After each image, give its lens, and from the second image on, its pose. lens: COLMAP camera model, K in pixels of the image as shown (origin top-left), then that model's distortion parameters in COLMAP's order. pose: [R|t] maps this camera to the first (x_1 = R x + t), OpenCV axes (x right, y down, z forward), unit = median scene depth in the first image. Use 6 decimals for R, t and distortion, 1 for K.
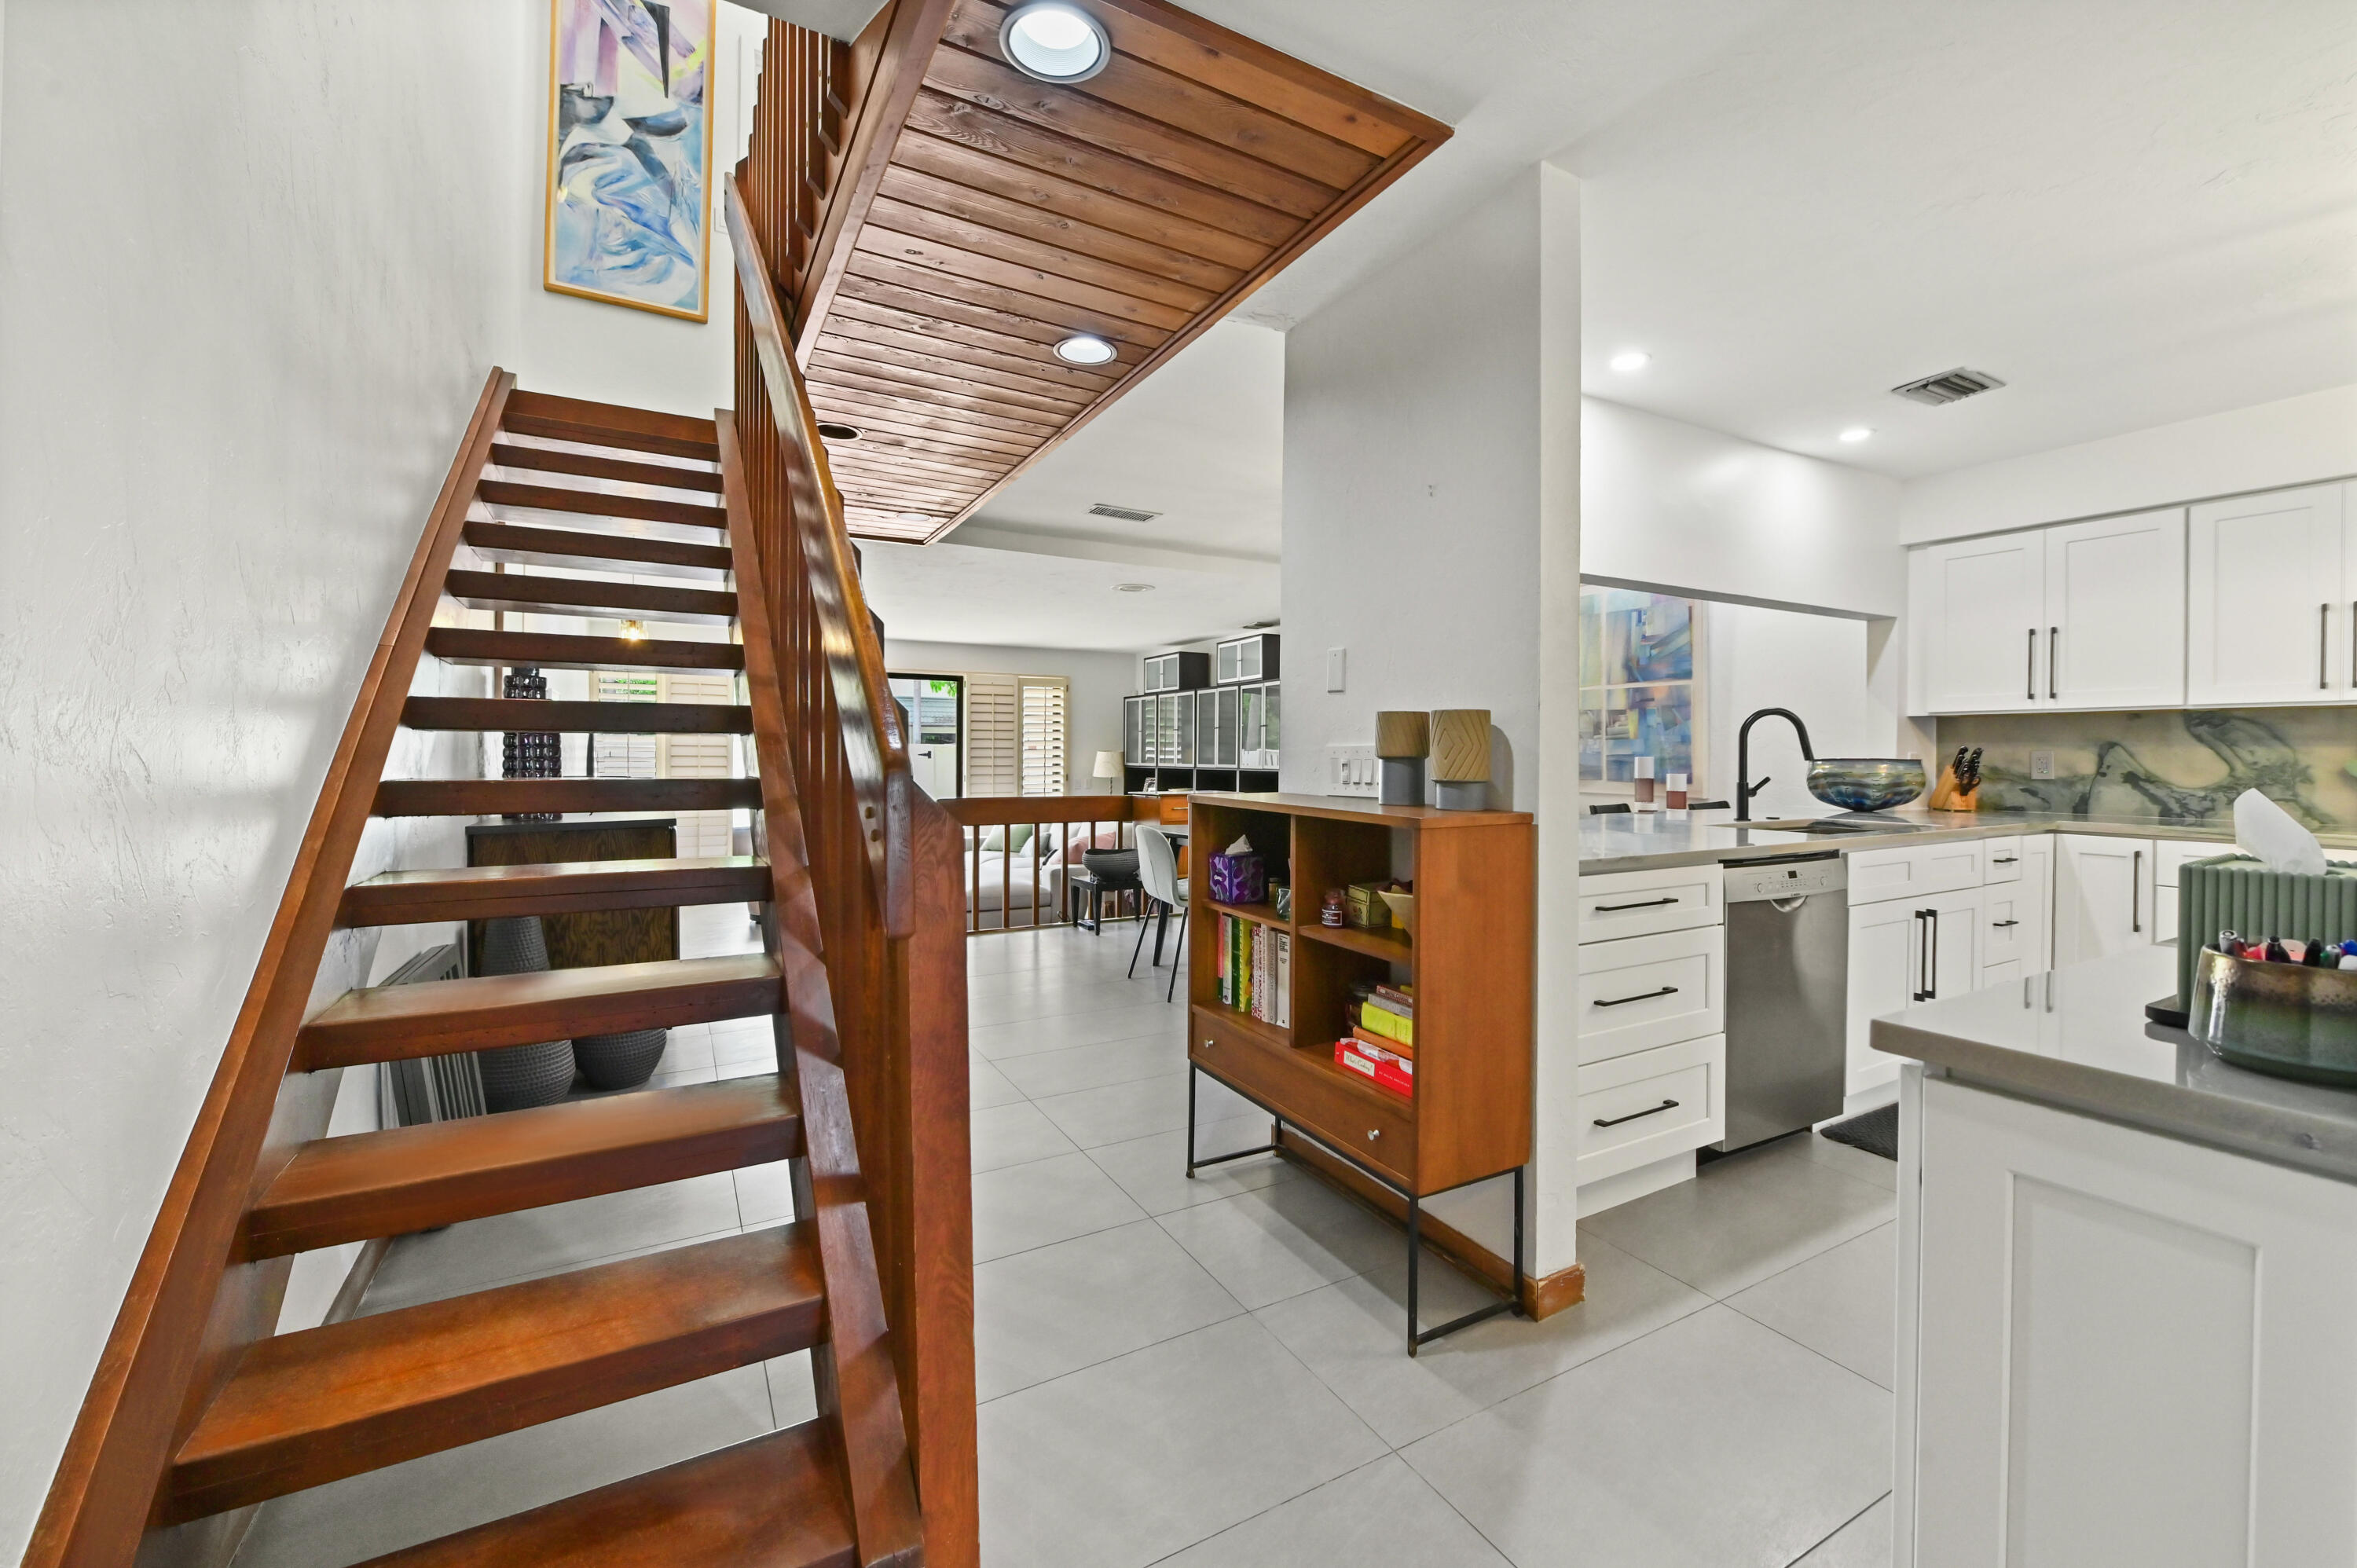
lens RADIAL K [[956.5, 0, 1194.8], [0, 956.5, 764.1], [0, 0, 1]] dist [-0.004624, 0.001021]
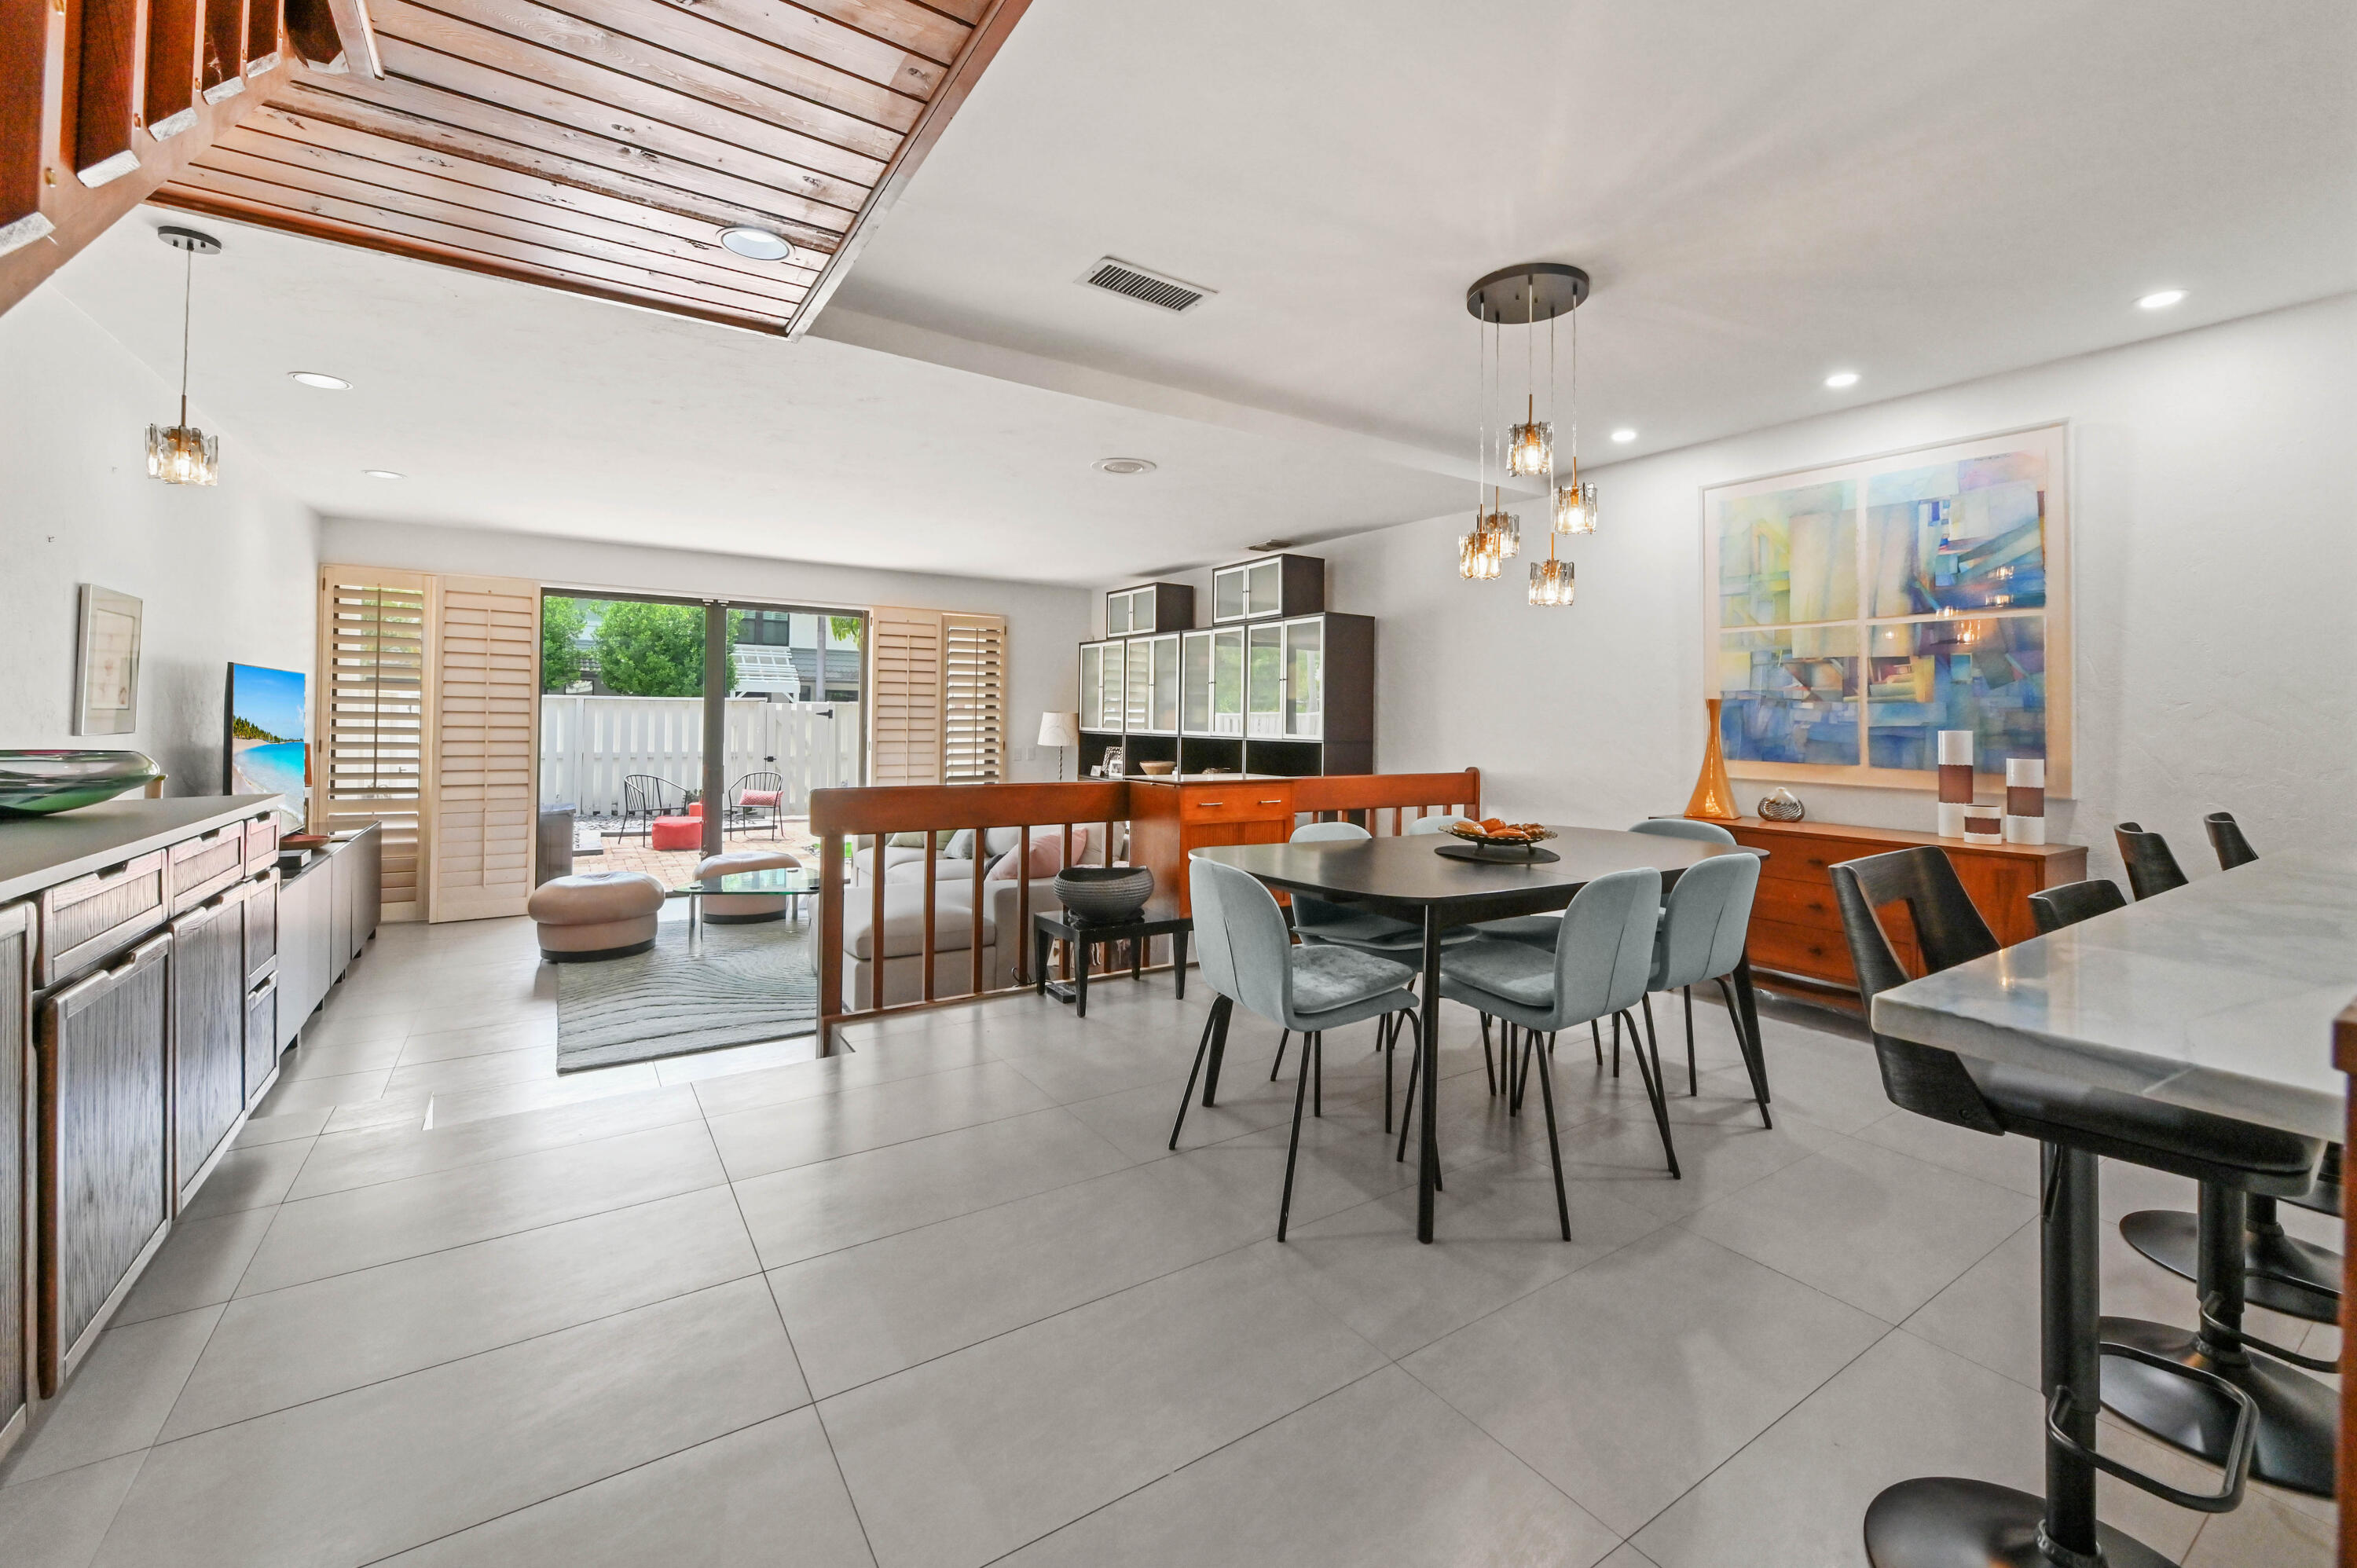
lens RADIAL K [[956.5, 0, 1165.1], [0, 956.5, 726.2], [0, 0, 1]] dist [-0.004624, 0.001021]
pose [[0.998375, 0.010377, 0.056025, -0.110808], [-0.010368, 0.999946, -0.000458, -0.006269], [-0.056027, -0.000123, 0.998429, 0.515904]]
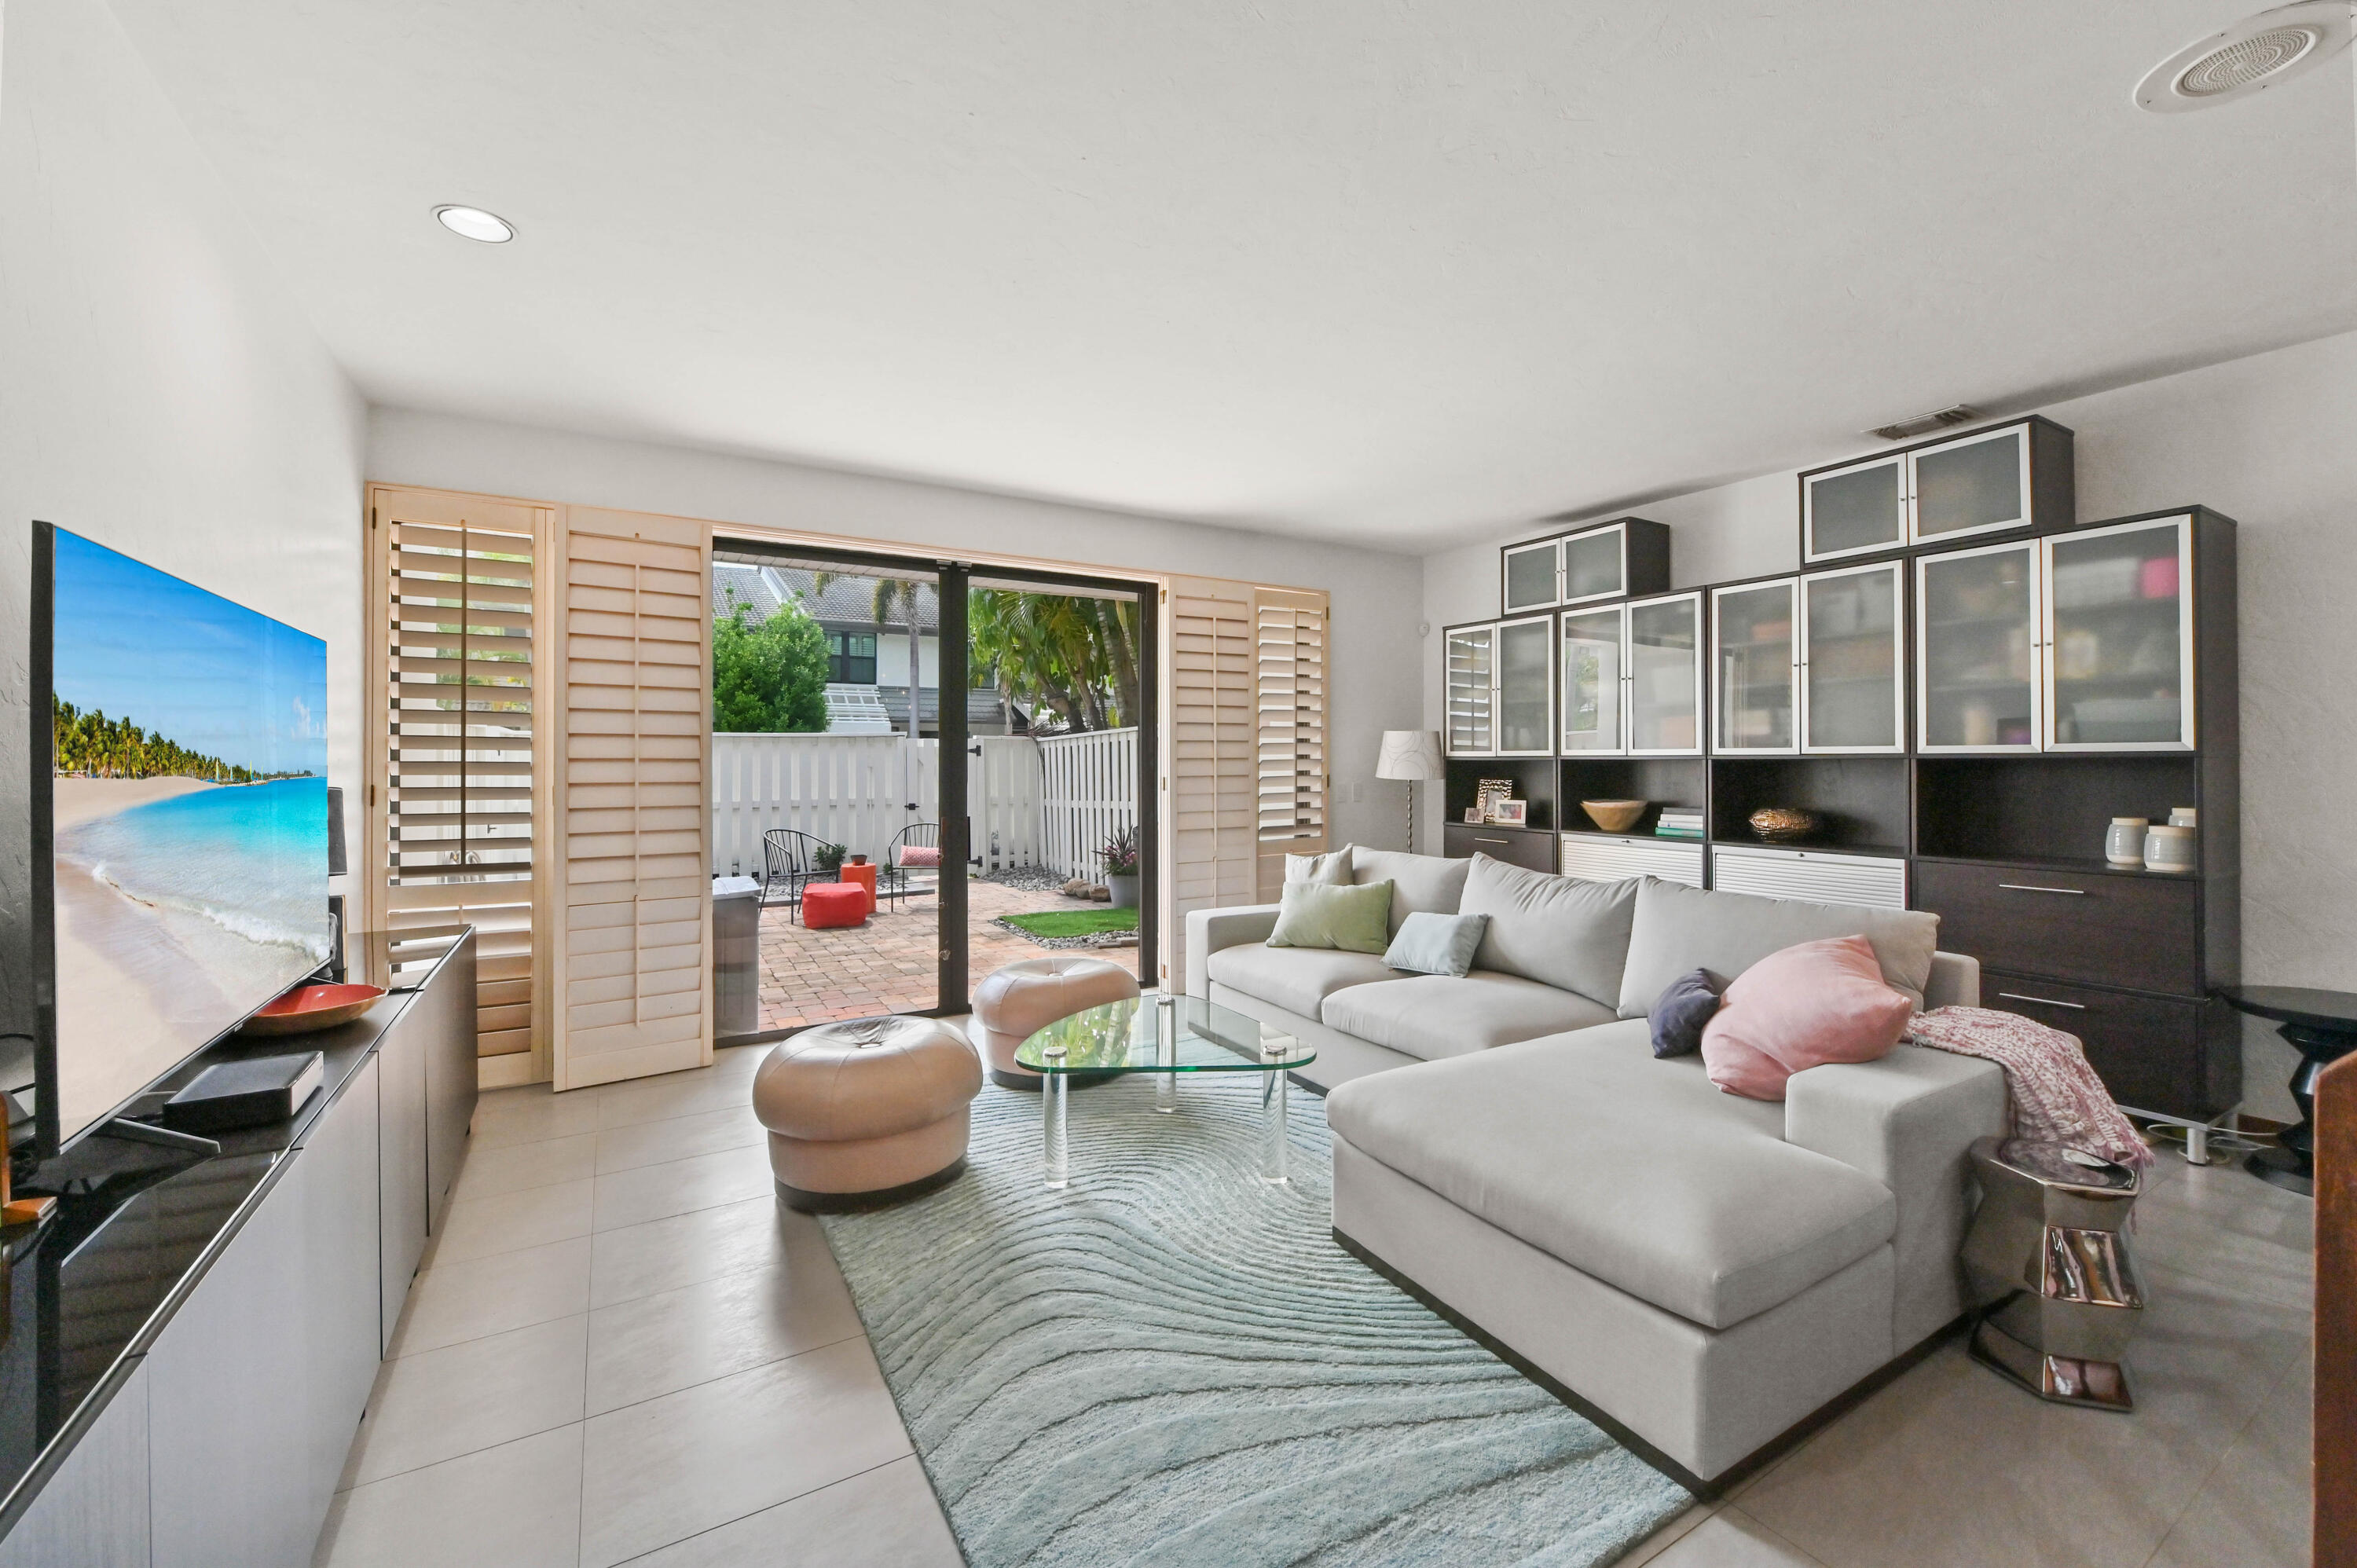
lens RADIAL K [[956.5, 0, 1129.4], [0, 956.5, 768.9], [0, 0, 1]] dist [-0.004624, 0.001021]
pose [[0.999693, -0.007387, -0.023642, -0.558605], [0.007415, 0.999972, 0.001069, 0.014095], [0.023634, -0.001244, 0.999720, 1.120111]]
